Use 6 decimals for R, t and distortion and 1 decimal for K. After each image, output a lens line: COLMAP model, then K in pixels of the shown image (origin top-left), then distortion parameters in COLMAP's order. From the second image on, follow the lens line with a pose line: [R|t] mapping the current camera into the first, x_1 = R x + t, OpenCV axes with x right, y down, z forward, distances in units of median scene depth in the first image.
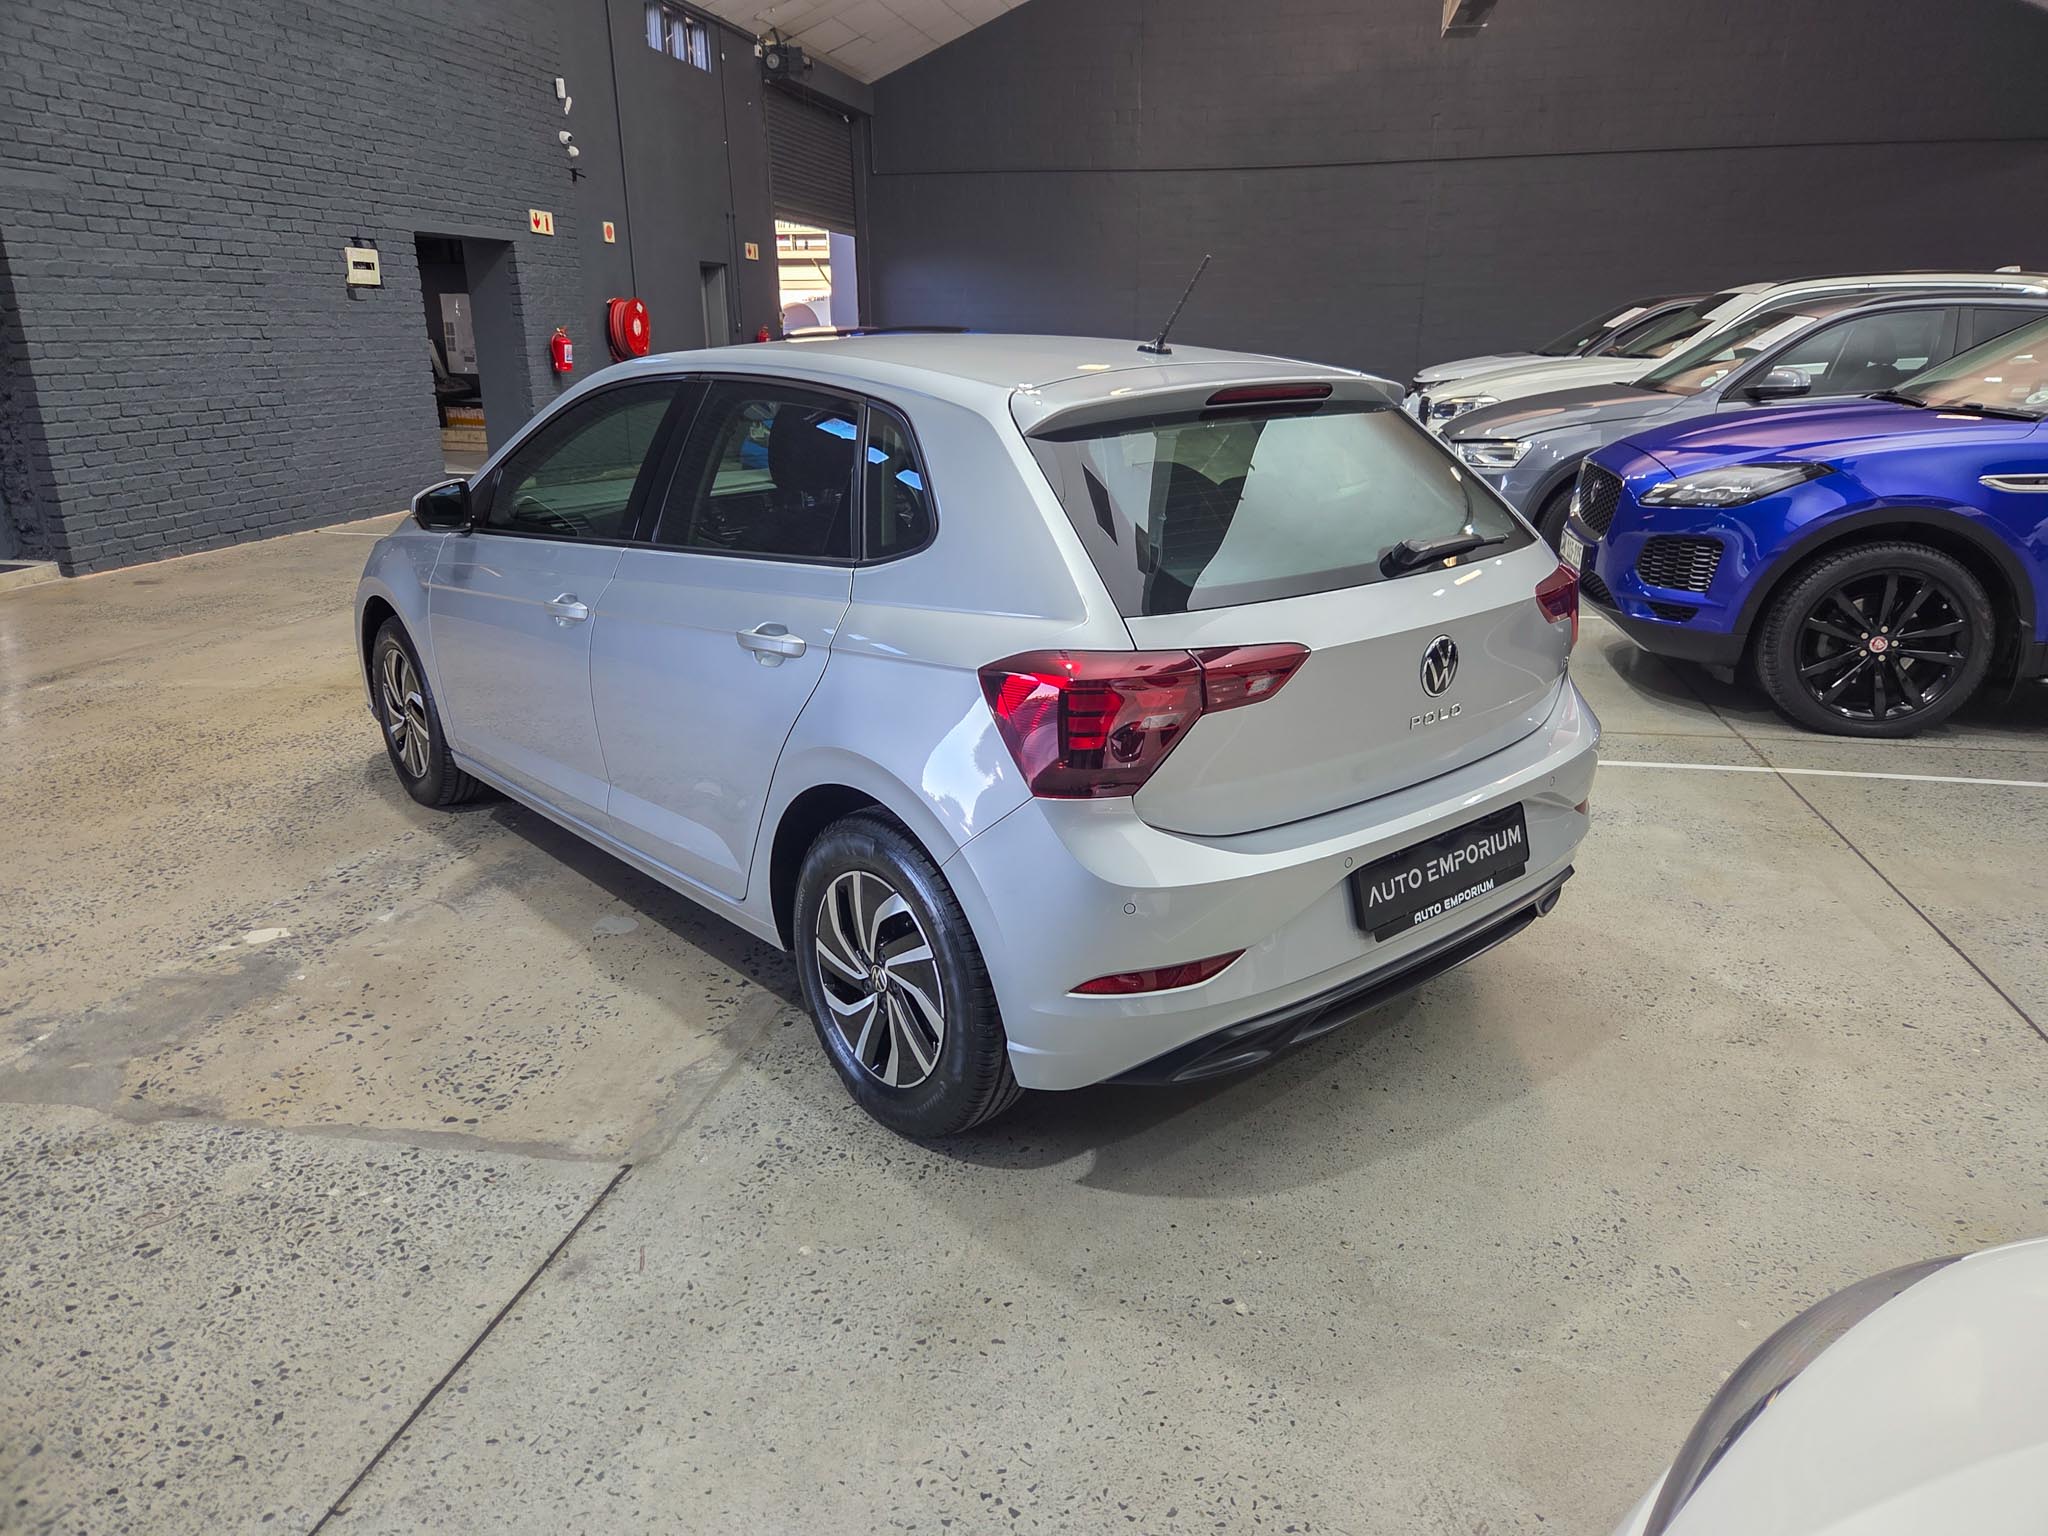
lens RADIAL K [[1386.4, 0, 1043.2], [0, 1386.4, 745.6], [0, 0, 1]] dist [0.061969, -0.050921]
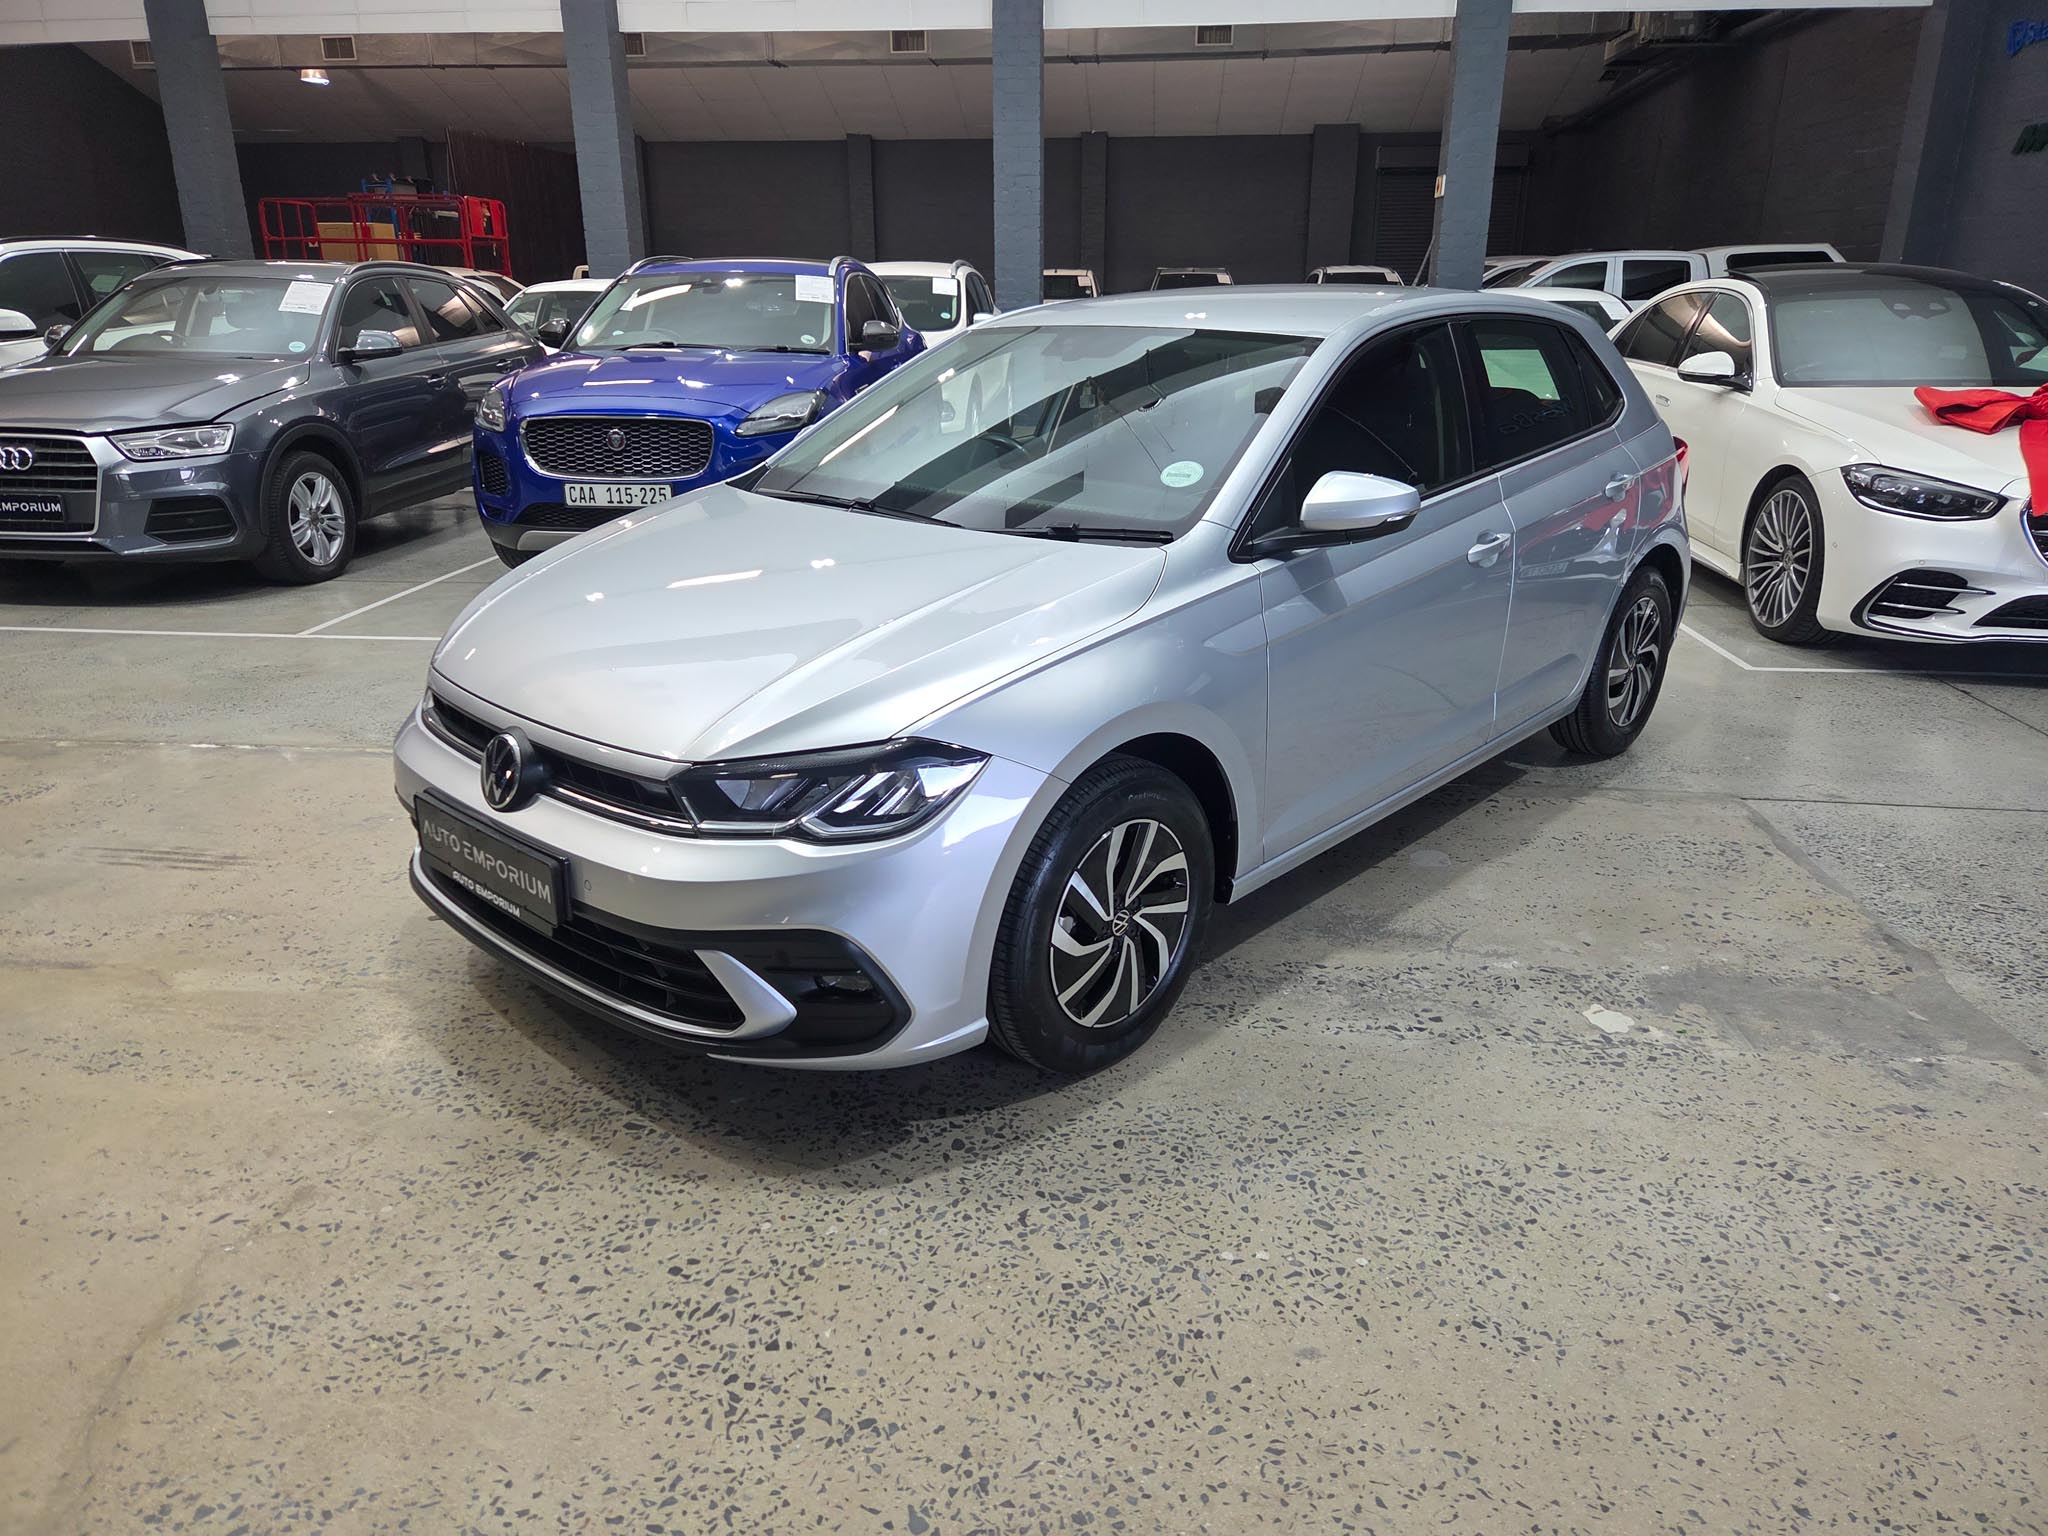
lens RADIAL K [[1376.7, 0, 1037.7], [0, 1376.7, 772.6], [0, 0, 1]] dist [0.062585, -0.052947]
pose [[-0.106174, -0.316924, 0.942490, -1.298258], [0.293102, 0.895758, 0.334228, -0.377803], [-0.950168, 0.311732, -0.002215, 1.340604]]
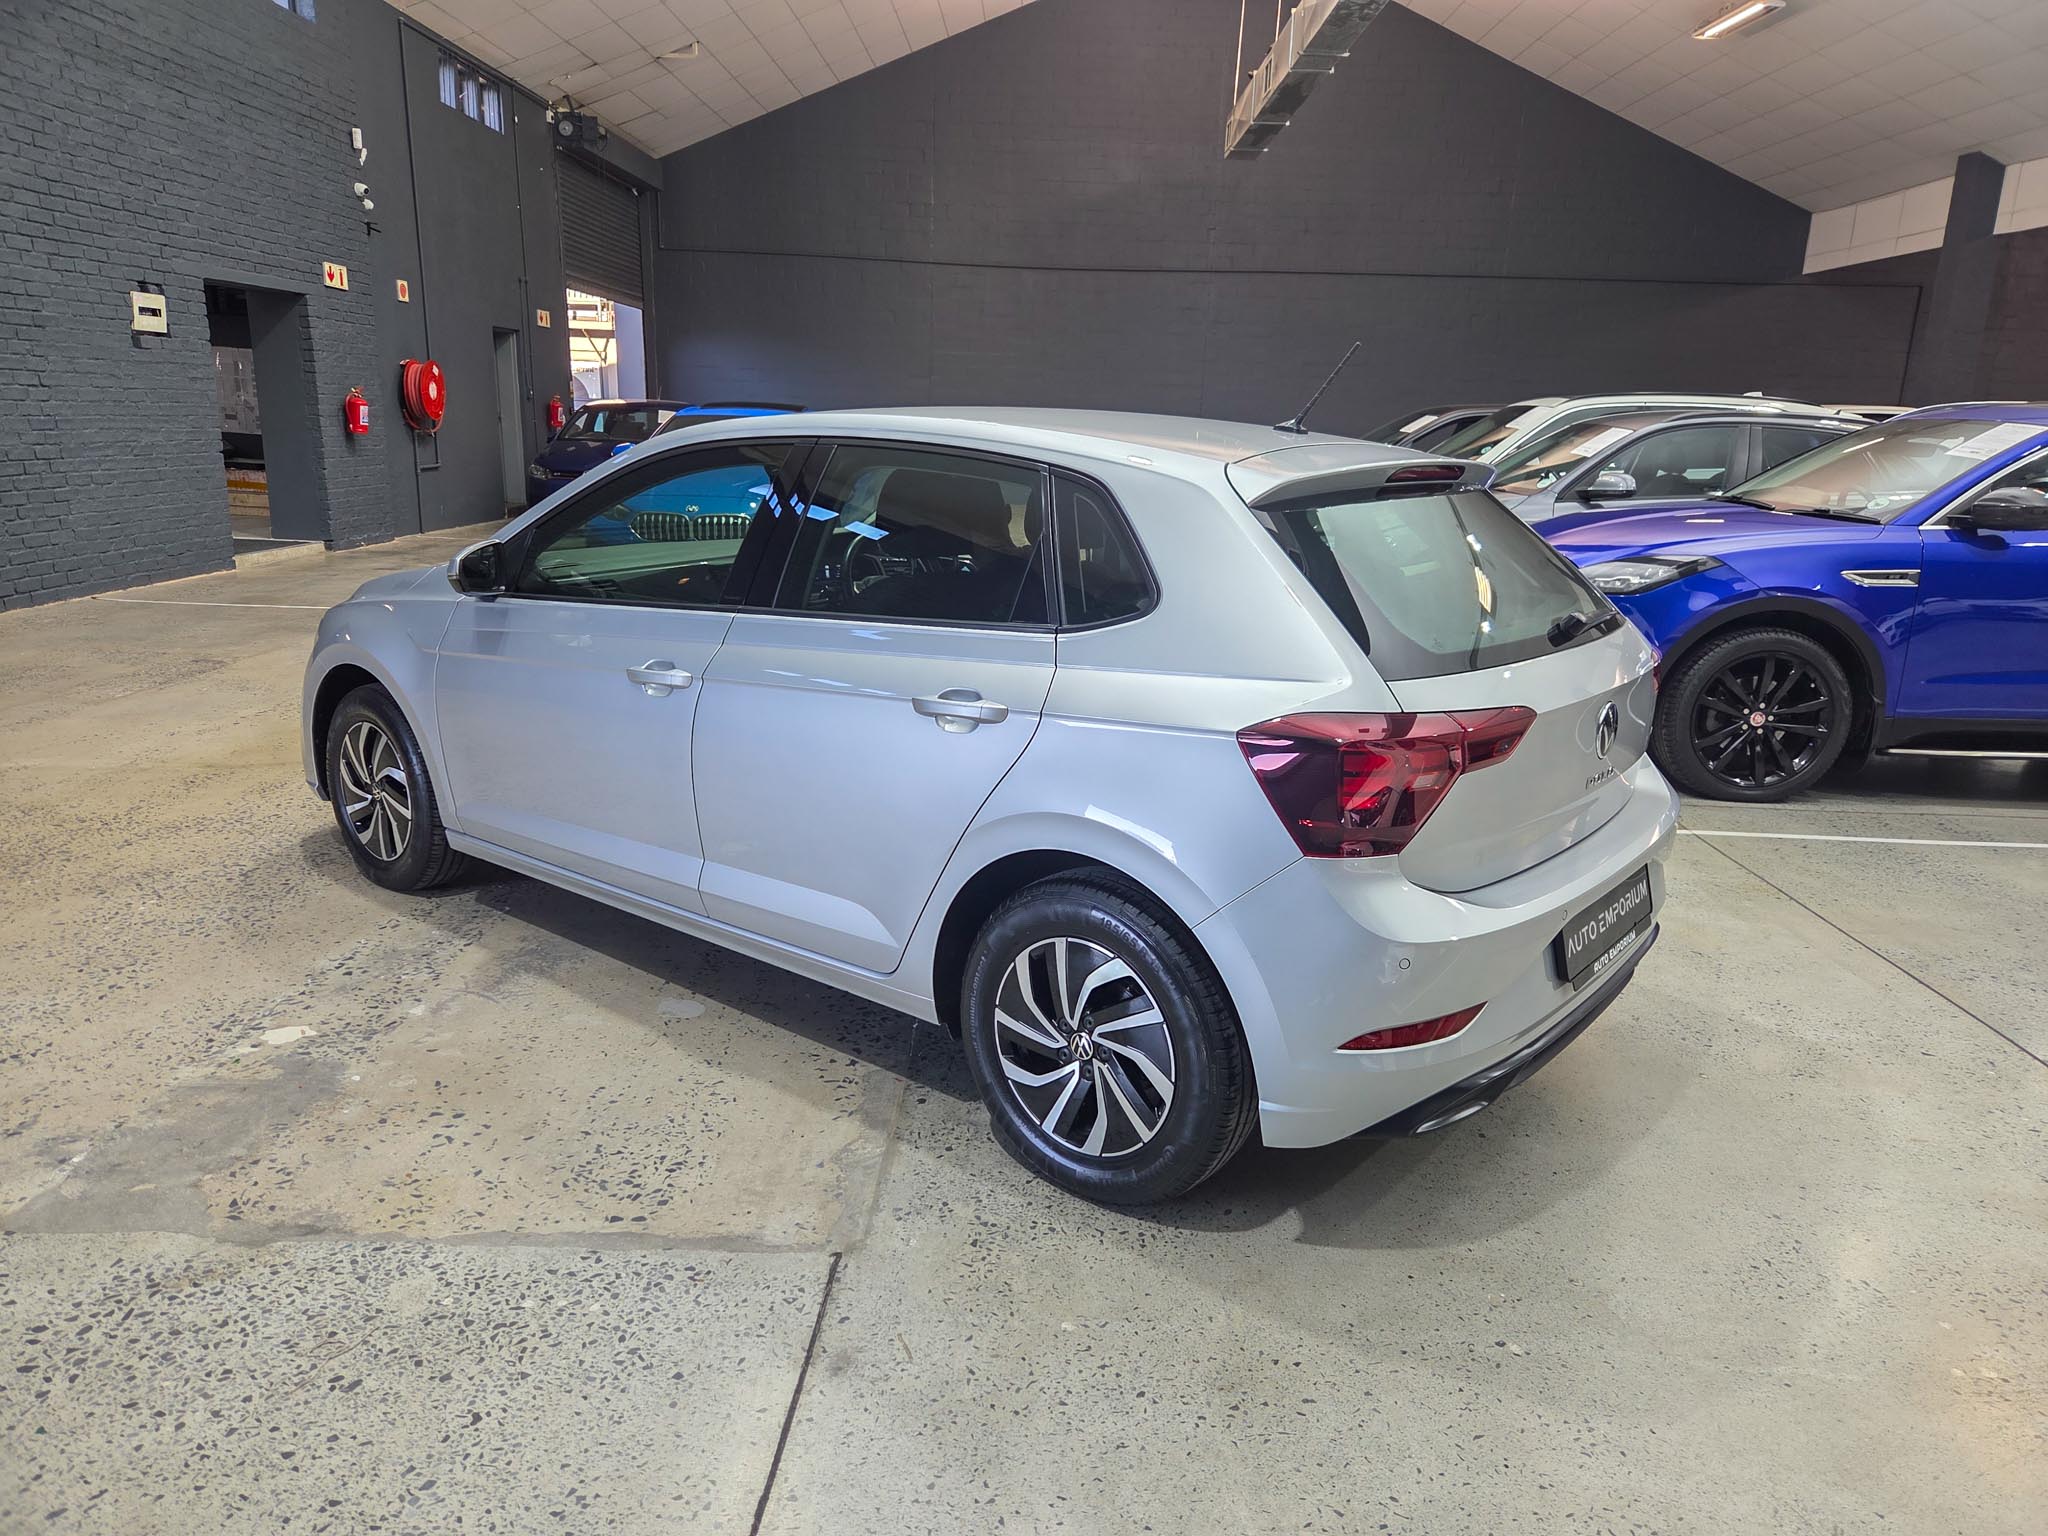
lens RADIAL K [[1376.7, 0, 1037.7], [0, 1376.7, 772.6], [0, 0, 1]] dist [0.062585, -0.052947]
pose [[0.983409, -0.006502, 0.181287, -0.252643], [0.013593, 0.999189, -0.037899, 0.007257], [-0.180893, 0.039734, 0.982700, 0.023459]]
